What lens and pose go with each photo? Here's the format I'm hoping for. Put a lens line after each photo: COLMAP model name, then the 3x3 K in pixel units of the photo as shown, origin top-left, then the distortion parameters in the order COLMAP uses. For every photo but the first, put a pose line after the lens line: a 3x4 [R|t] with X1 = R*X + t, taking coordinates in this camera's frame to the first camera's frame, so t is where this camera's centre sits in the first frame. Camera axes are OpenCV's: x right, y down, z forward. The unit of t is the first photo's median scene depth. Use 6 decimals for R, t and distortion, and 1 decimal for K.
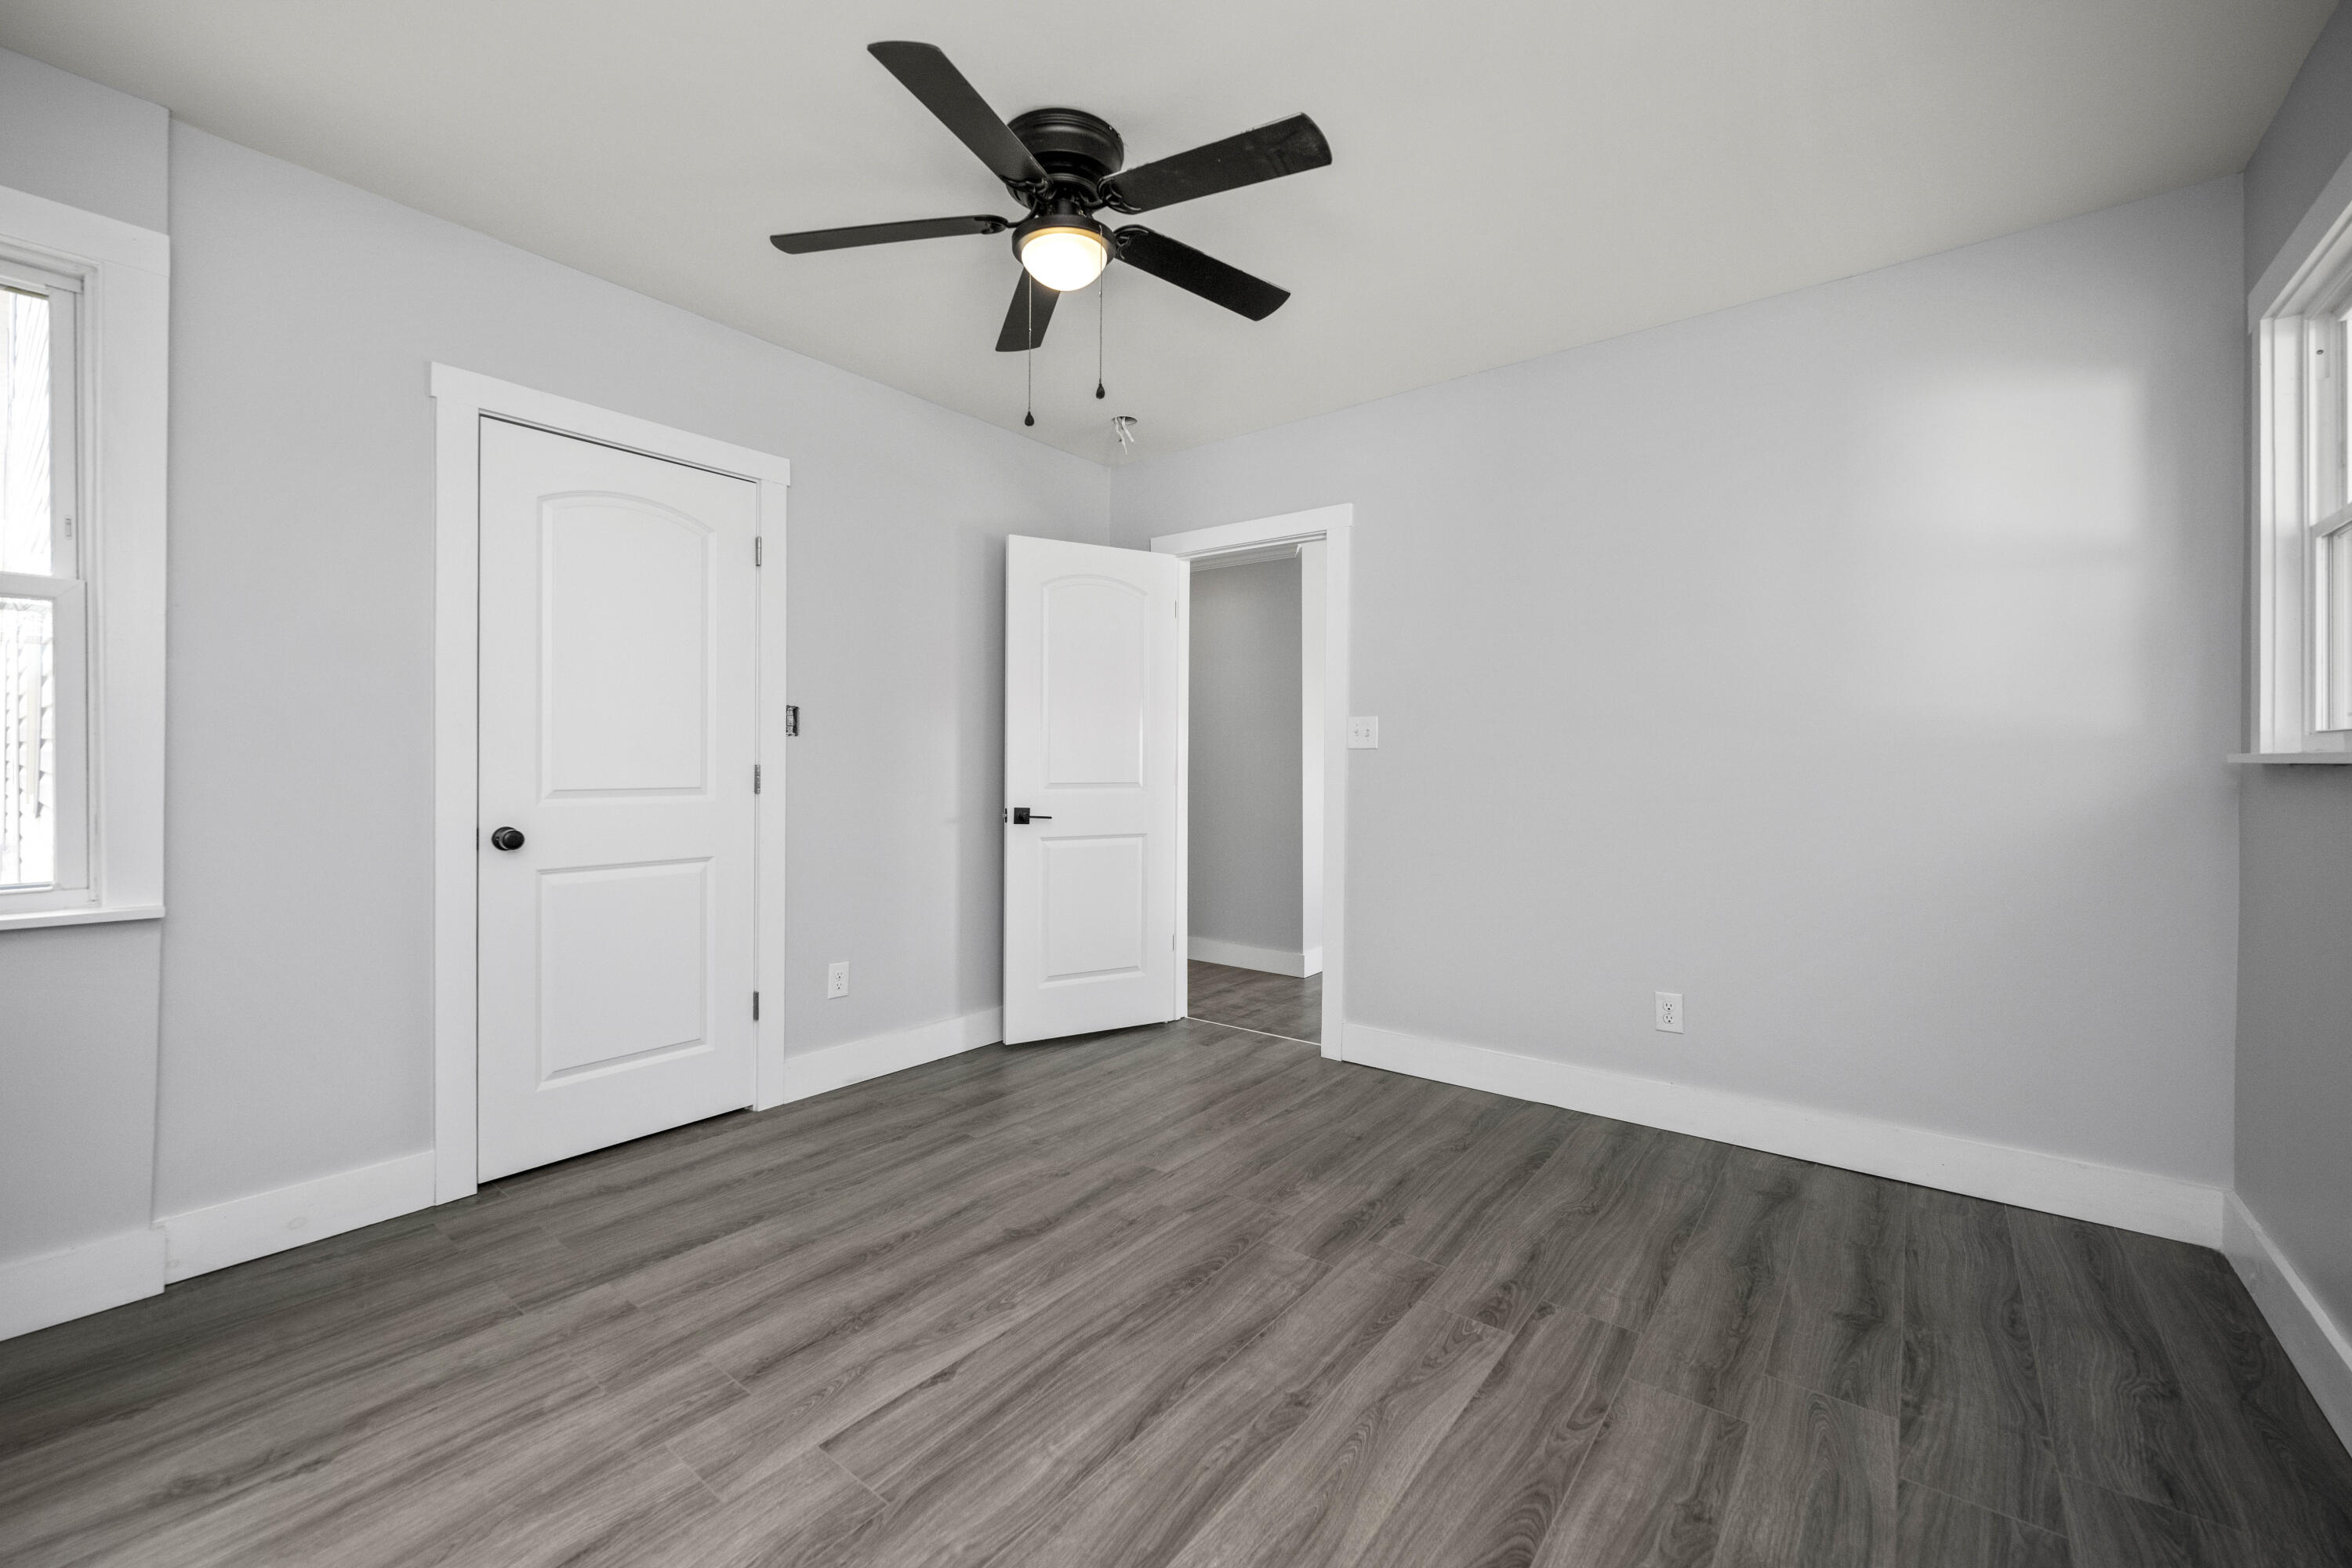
lens RADIAL K [[952.9, 0, 1177.4], [0, 952.9, 736.1], [0, 0, 1]] dist [0.000937, -0.000458]
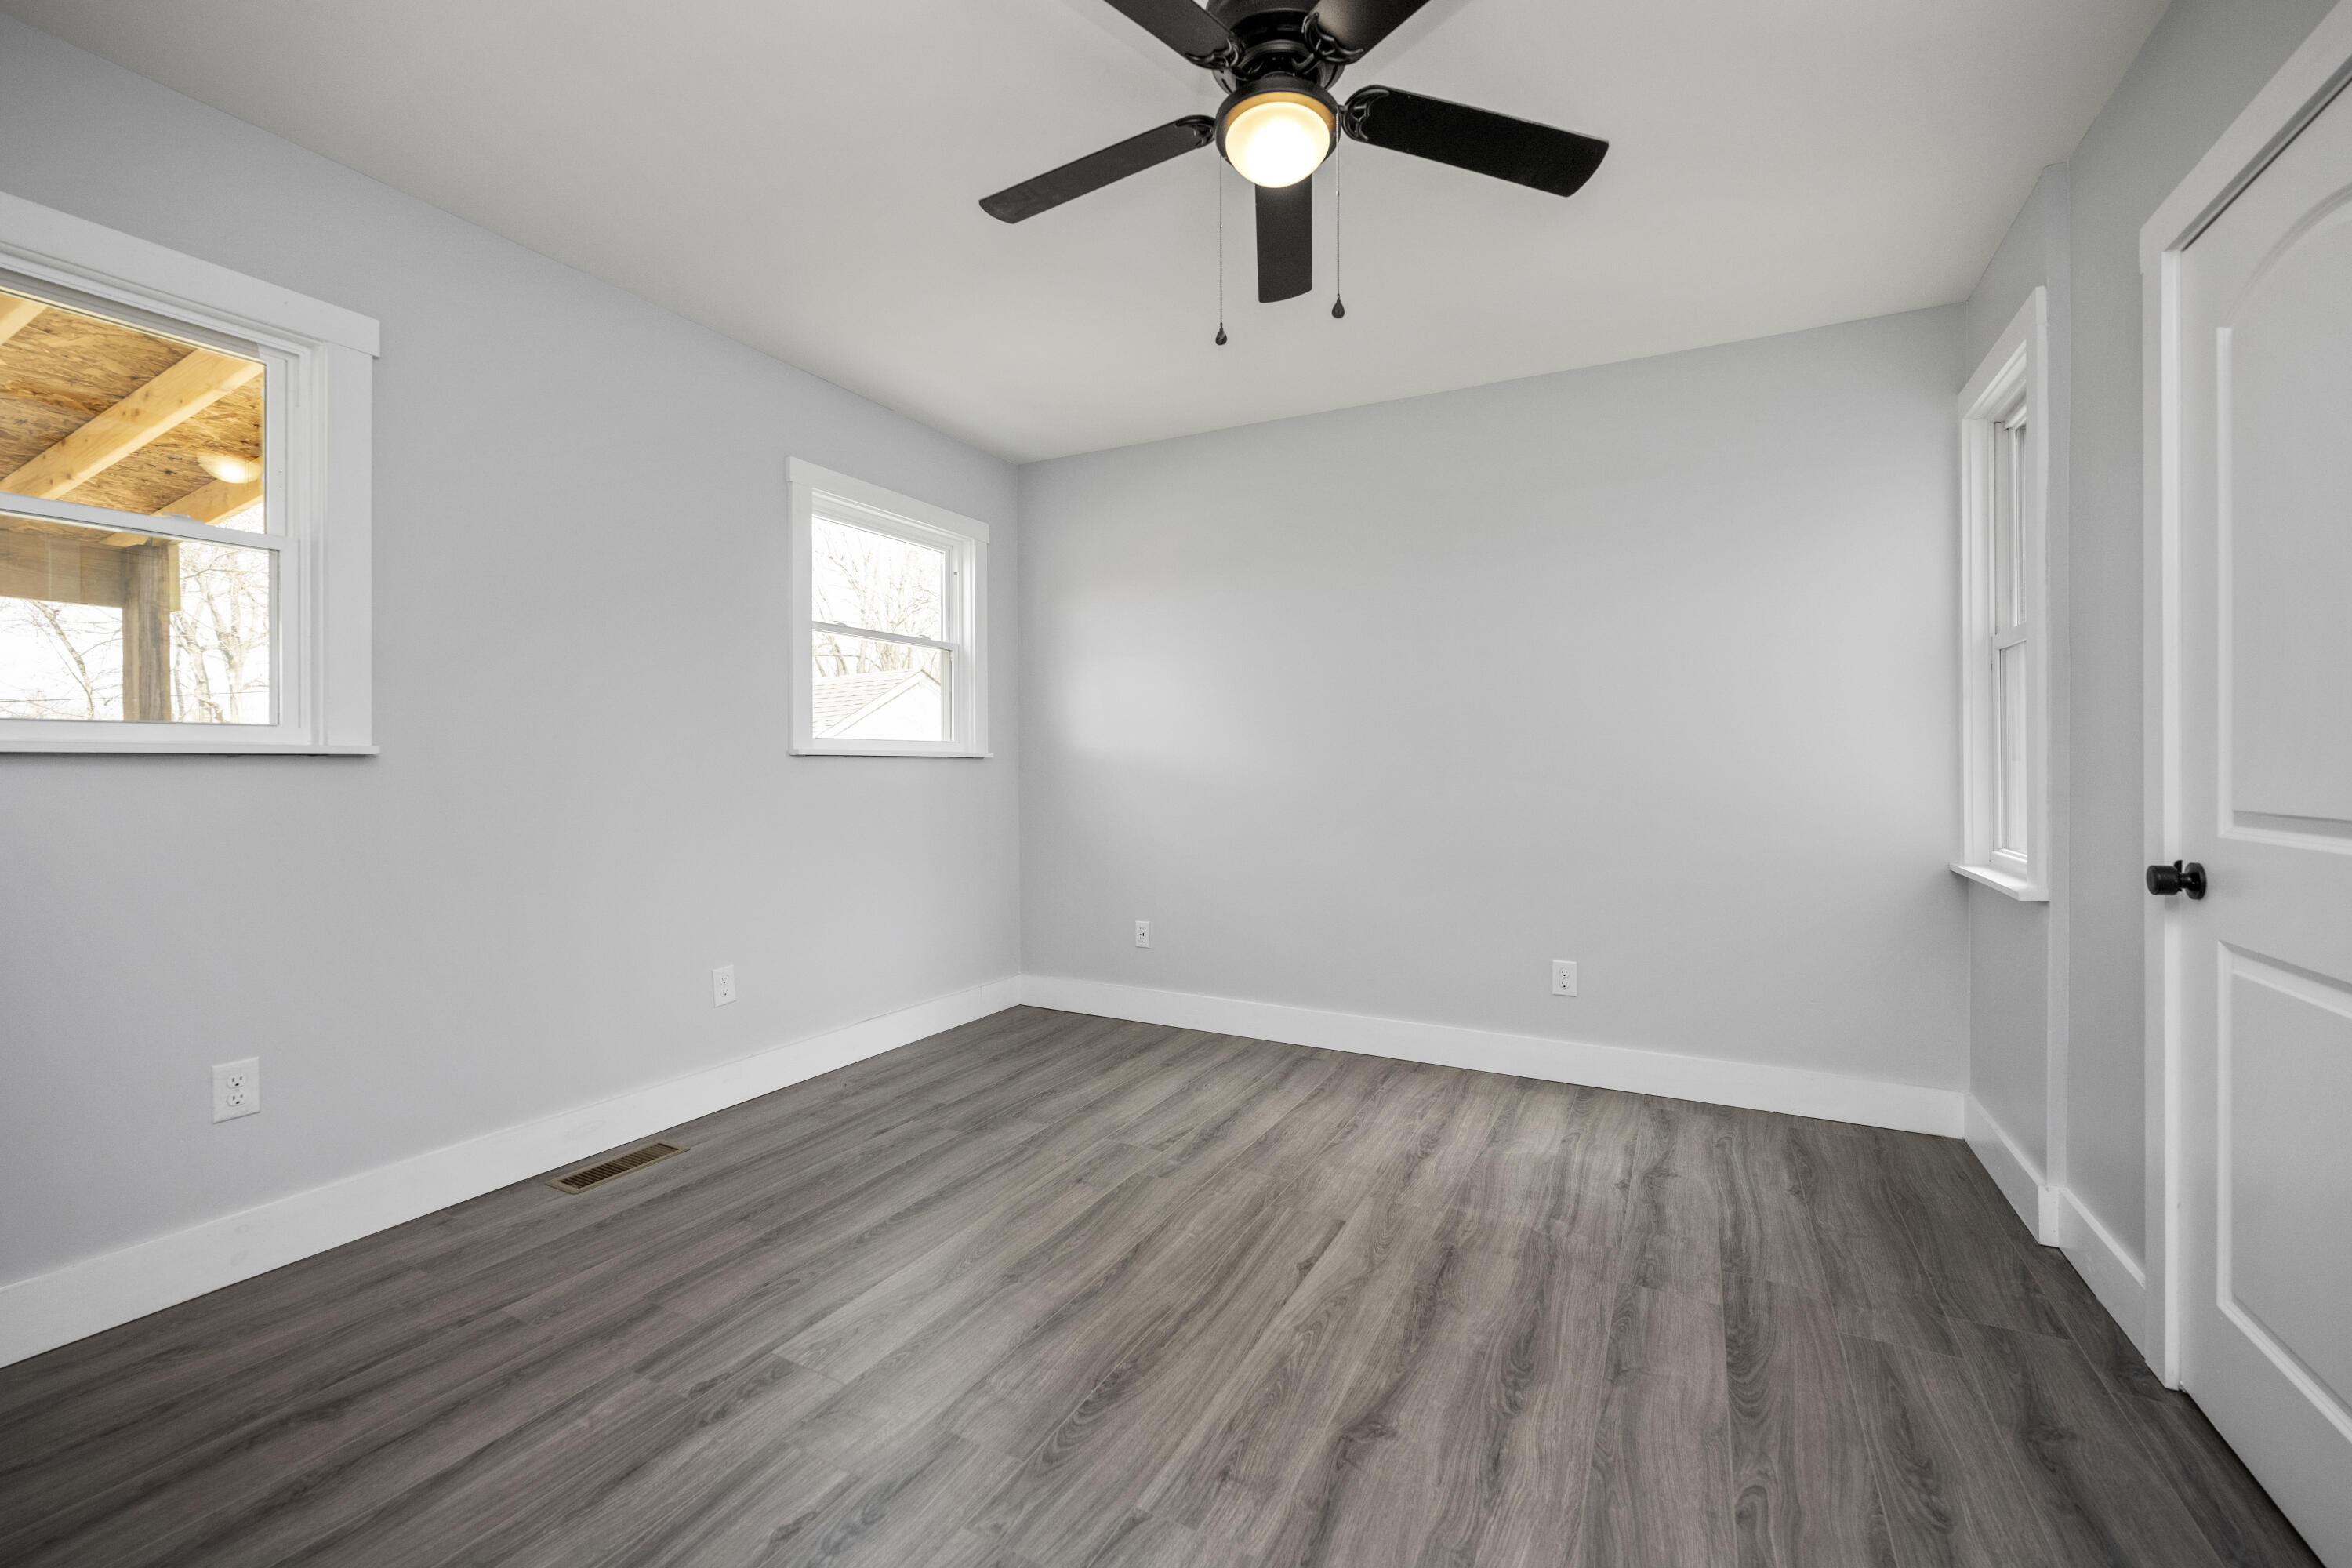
lens RADIAL K [[977.6, 0, 1183.2], [0, 977.6, 765.2], [0, 0, 1]] dist [-0.001070, -0.000162]
pose [[-0.983891, -0.005231, -0.178695, 0.124188], [-0.001317, 0.999757, -0.022017, 0.057948], [0.178766, -0.021427, -0.983658, 2.062511]]
